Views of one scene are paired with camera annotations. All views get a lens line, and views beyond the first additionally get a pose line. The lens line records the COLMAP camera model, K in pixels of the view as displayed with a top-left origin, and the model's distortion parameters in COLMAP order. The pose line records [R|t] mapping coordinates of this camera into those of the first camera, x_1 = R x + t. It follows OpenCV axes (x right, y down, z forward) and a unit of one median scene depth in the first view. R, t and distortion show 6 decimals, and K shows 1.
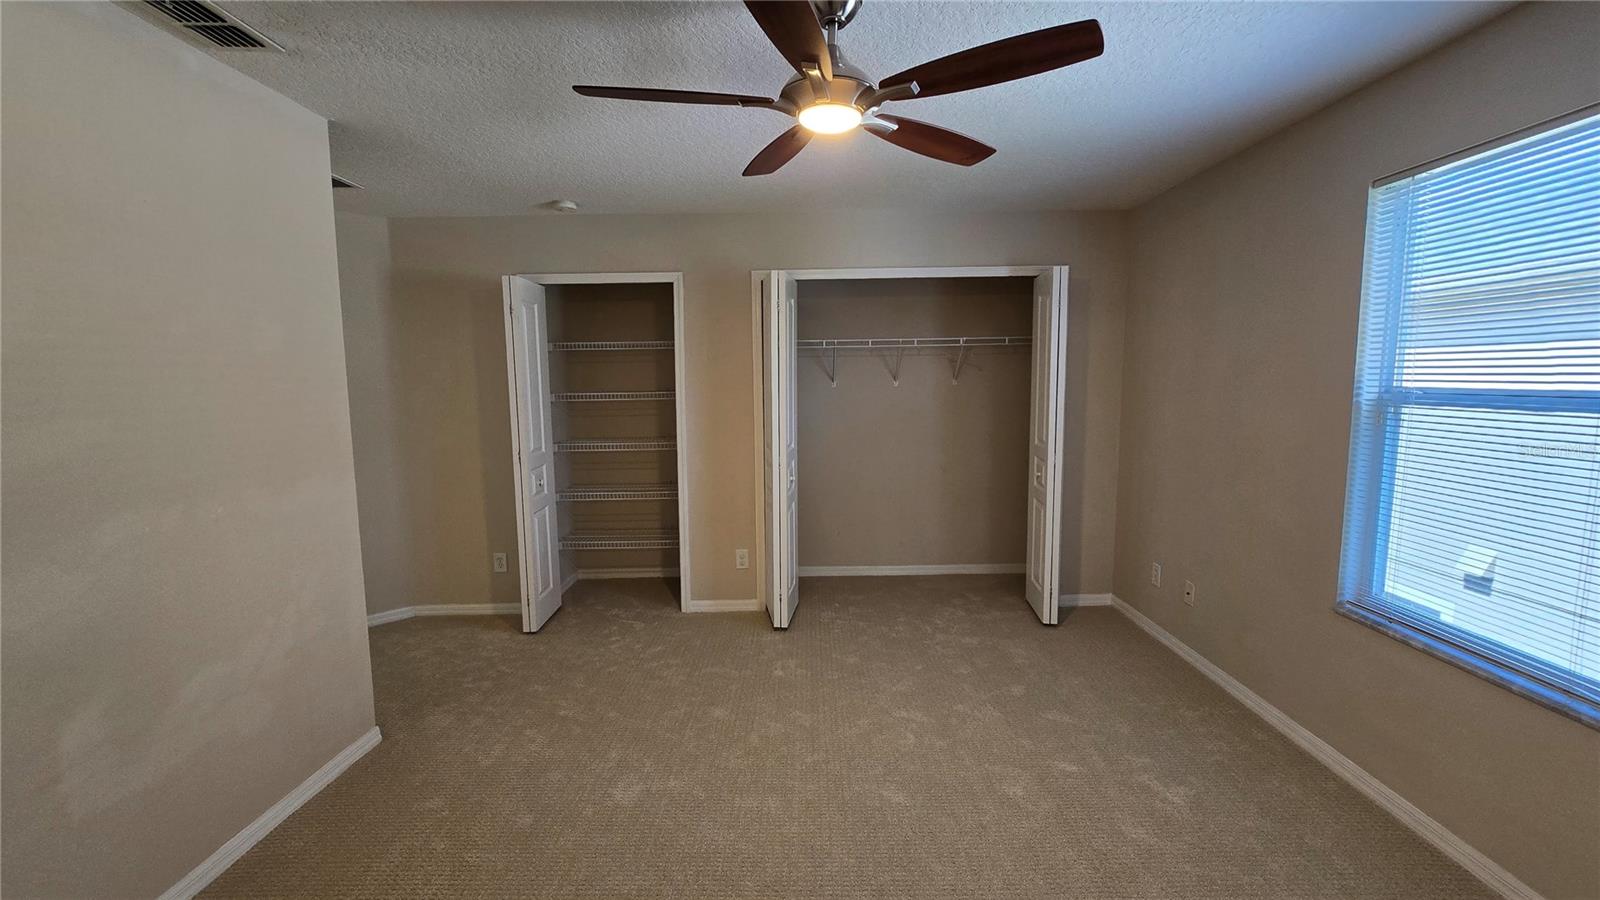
lens RADIAL K [[654.0, 0, 800.0], [0, 654.0, 450.0], [0, 0, 1]] dist [0.000821, -0.000167]
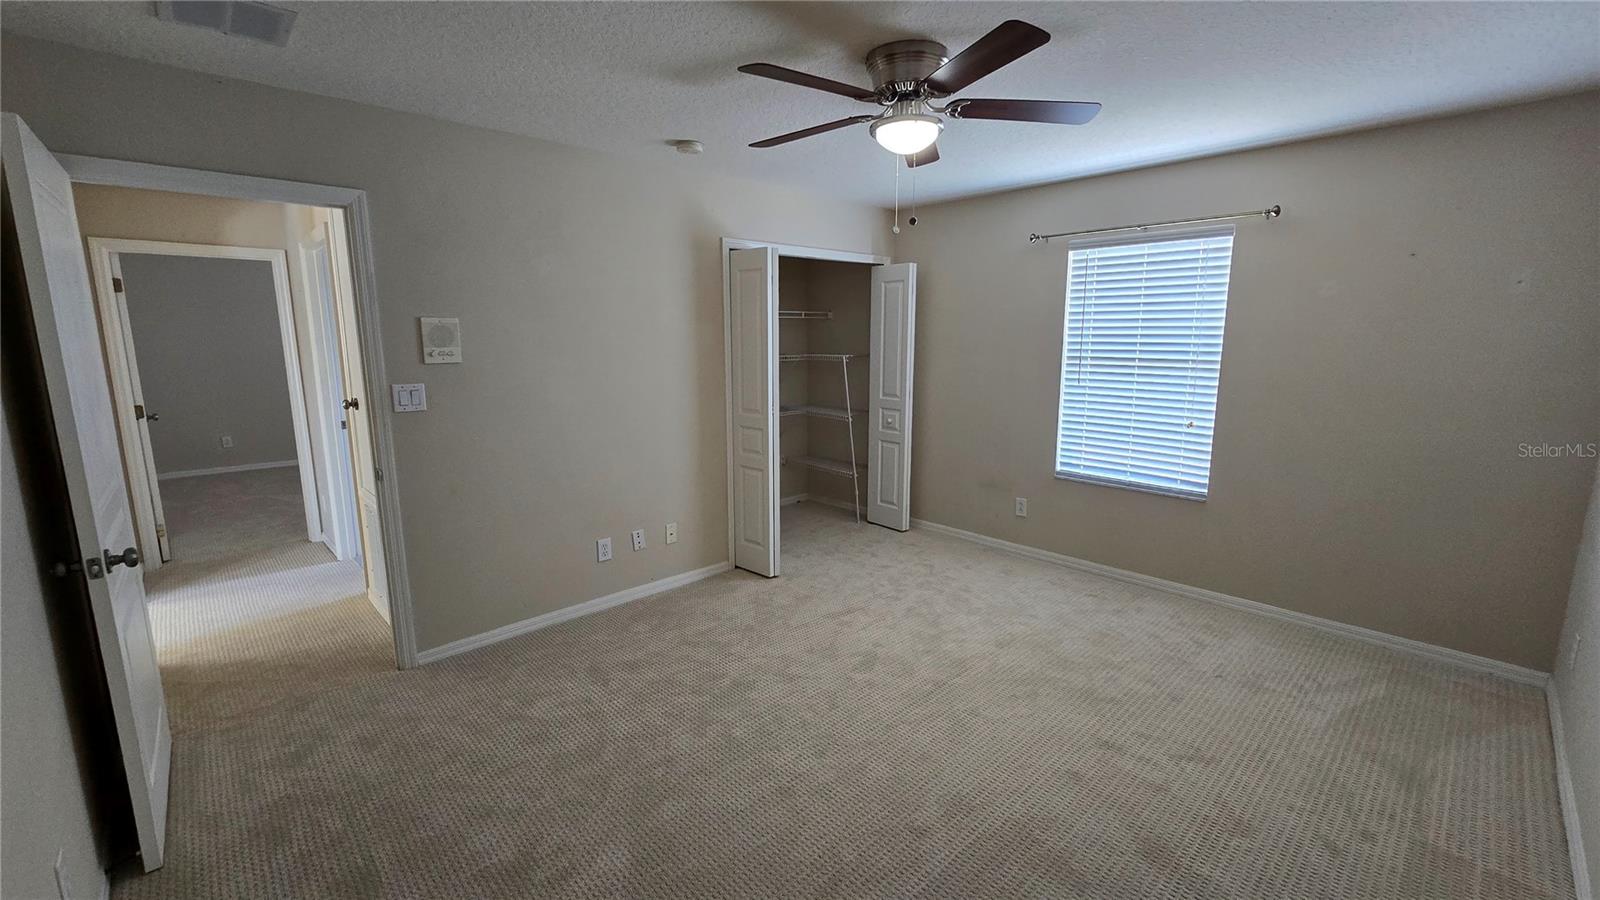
lens RADIAL K [[654.0, 0, 800.0], [0, 654.0, 450.0], [0, 0, 1]] dist [0.000821, -0.000167]
pose [[0.732771, -0.103206, 0.672604, -0.850879], [0.068368, 0.994596, 0.078130, -0.015669], [-0.677033, -0.011267, 0.735867, 0.162855]]
